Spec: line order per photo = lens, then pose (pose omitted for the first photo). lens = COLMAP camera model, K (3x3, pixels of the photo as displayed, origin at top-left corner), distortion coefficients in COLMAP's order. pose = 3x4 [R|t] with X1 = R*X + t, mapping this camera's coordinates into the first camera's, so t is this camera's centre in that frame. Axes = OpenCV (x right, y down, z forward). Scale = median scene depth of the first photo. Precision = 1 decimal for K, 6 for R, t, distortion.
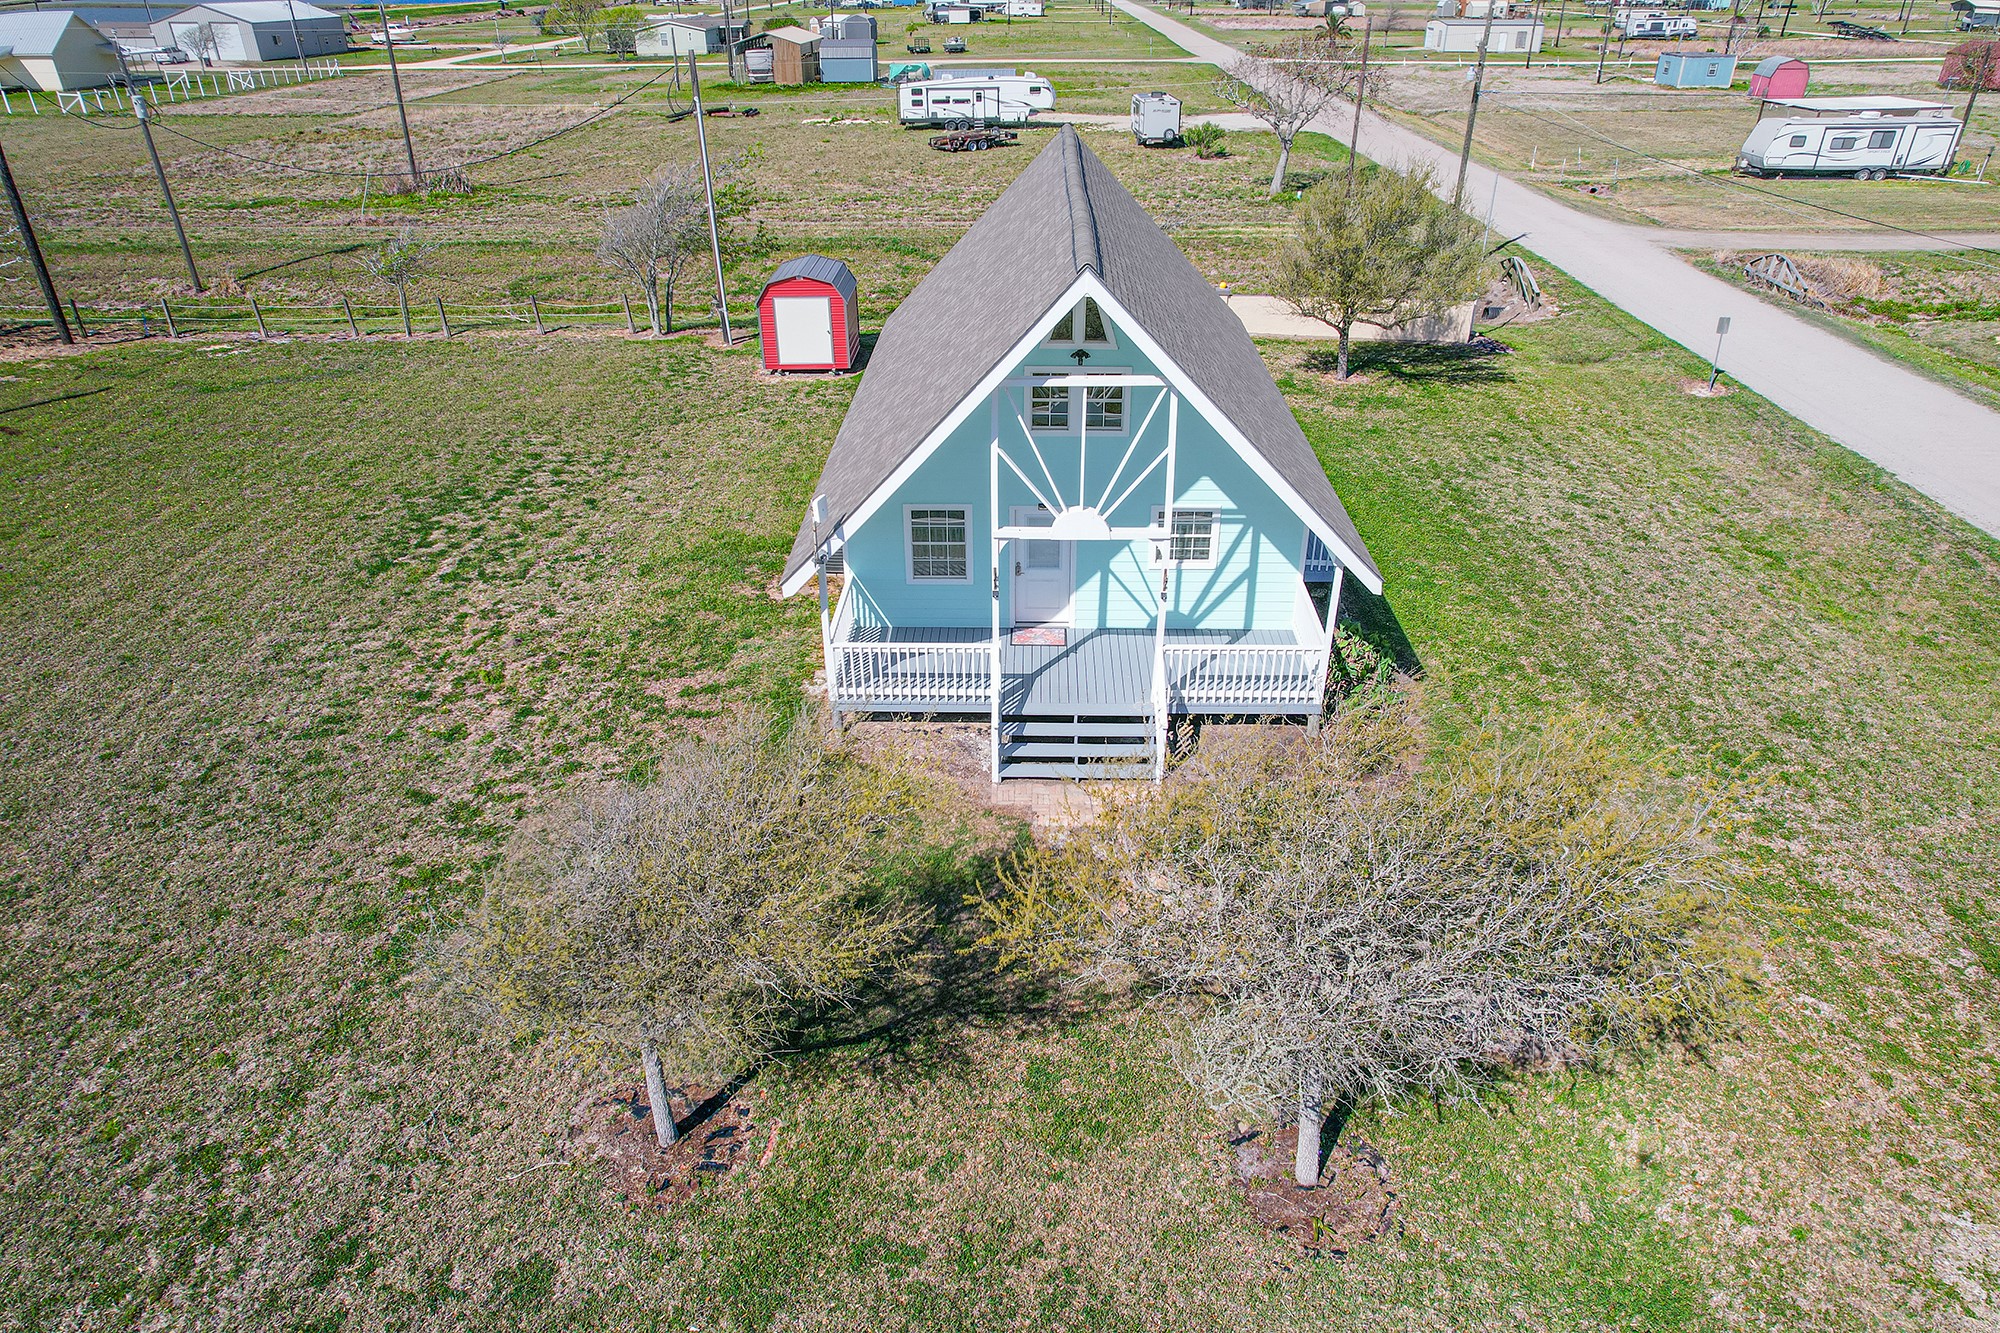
lens RADIAL K [[1276.7, 0, 1003.2], [0, 1276.7, 680.3], [0, 0, 1]] dist [-0.065225, 0.053054]
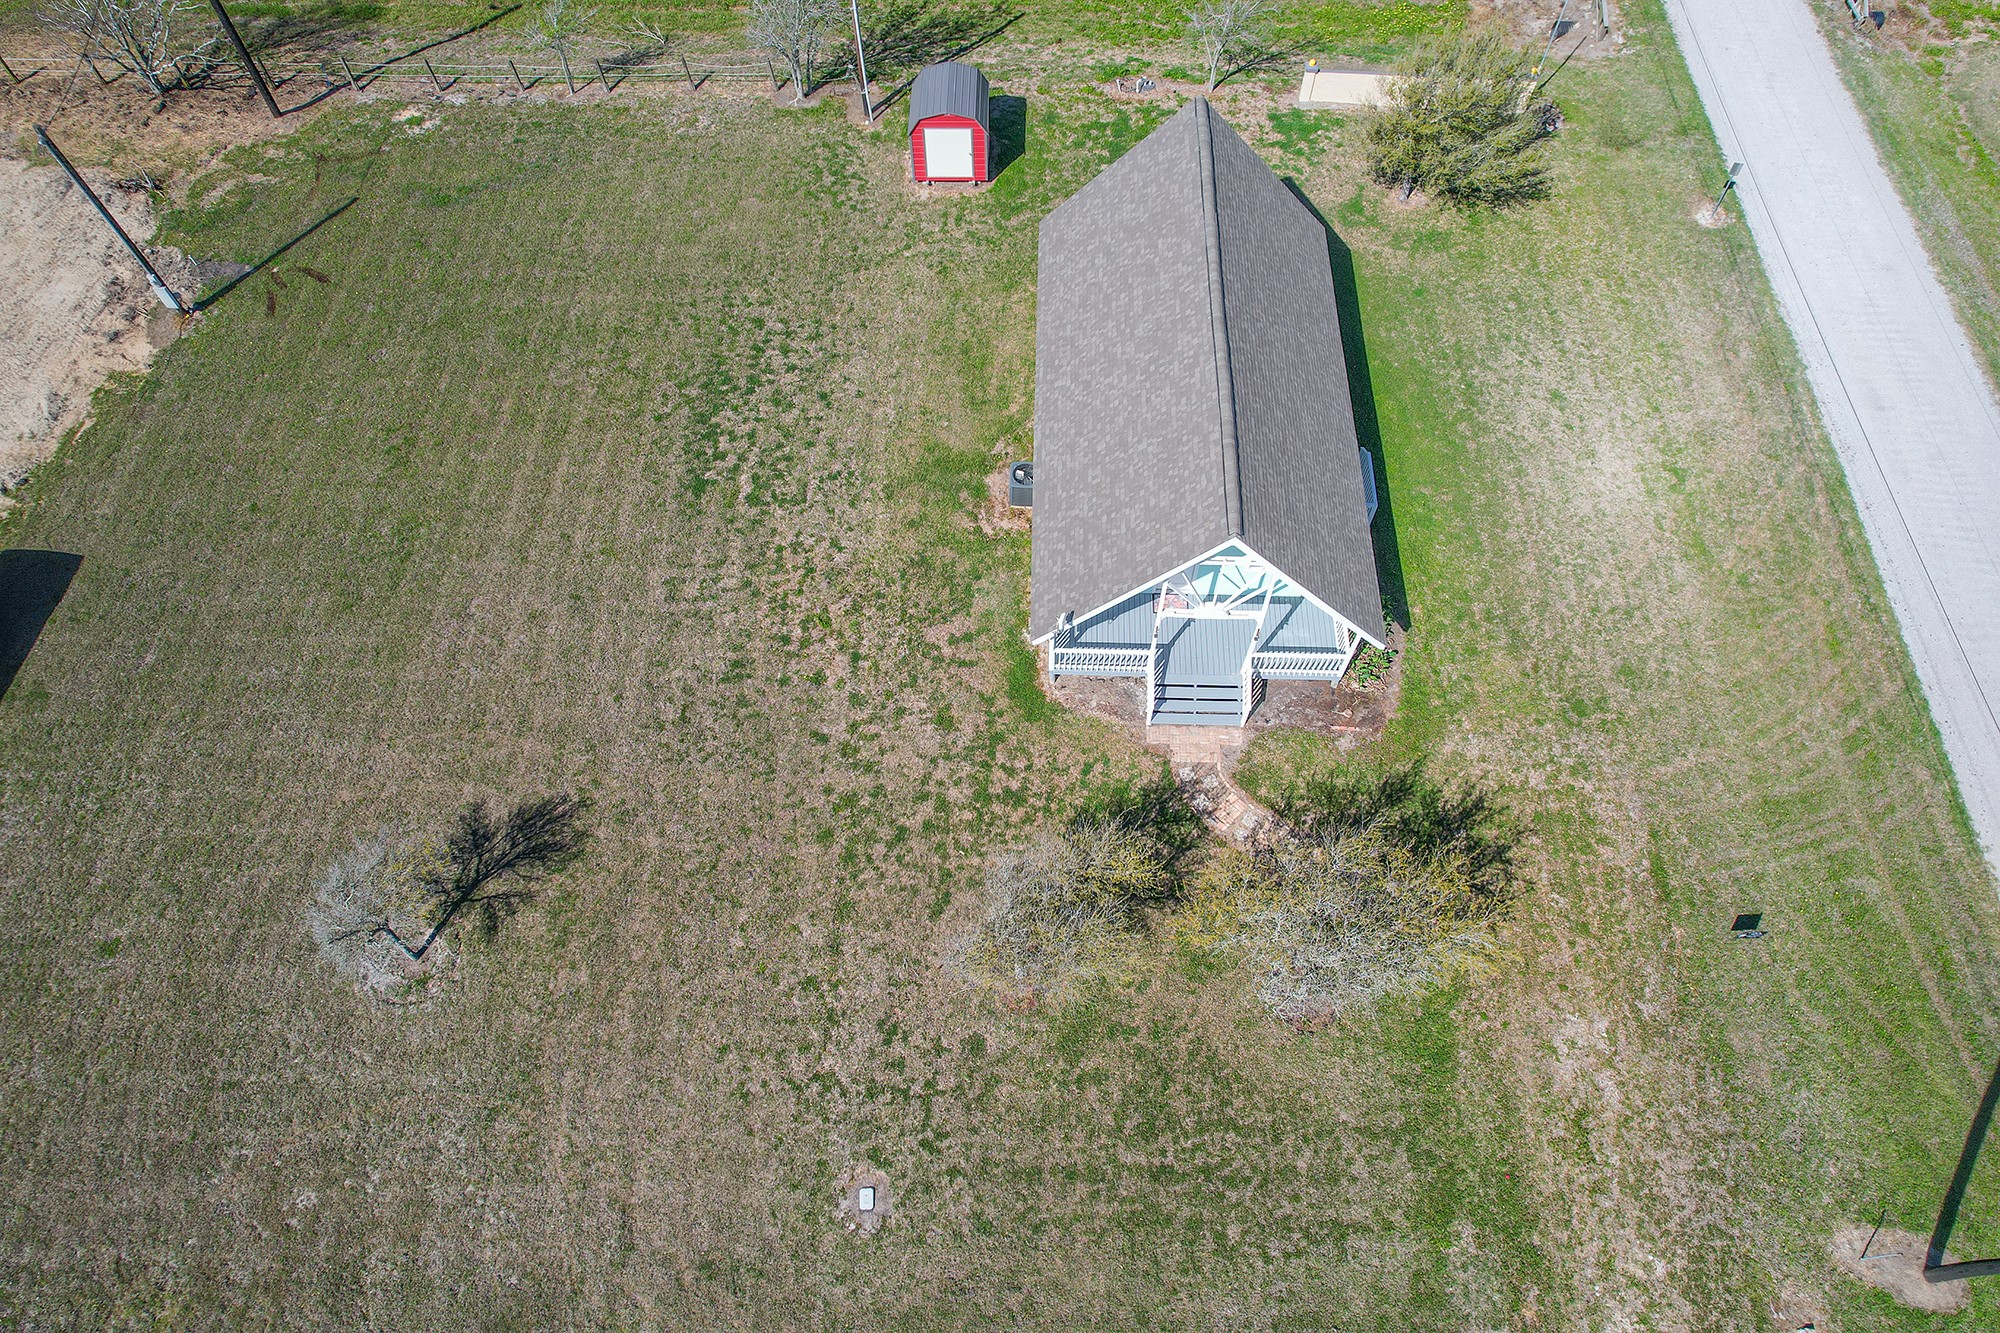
lens RADIAL K [[1276.7, 0, 1001.6], [0, 1276.7, 680.0], [0, 0, 1]] dist [-0.065225, 0.053054]
pose [[0.999993, 0.000761, -0.003738, -0.176950], [0.001231, 0.863201, 0.504858, -0.753968], [0.003611, -0.504859, 0.863194, -0.419084]]
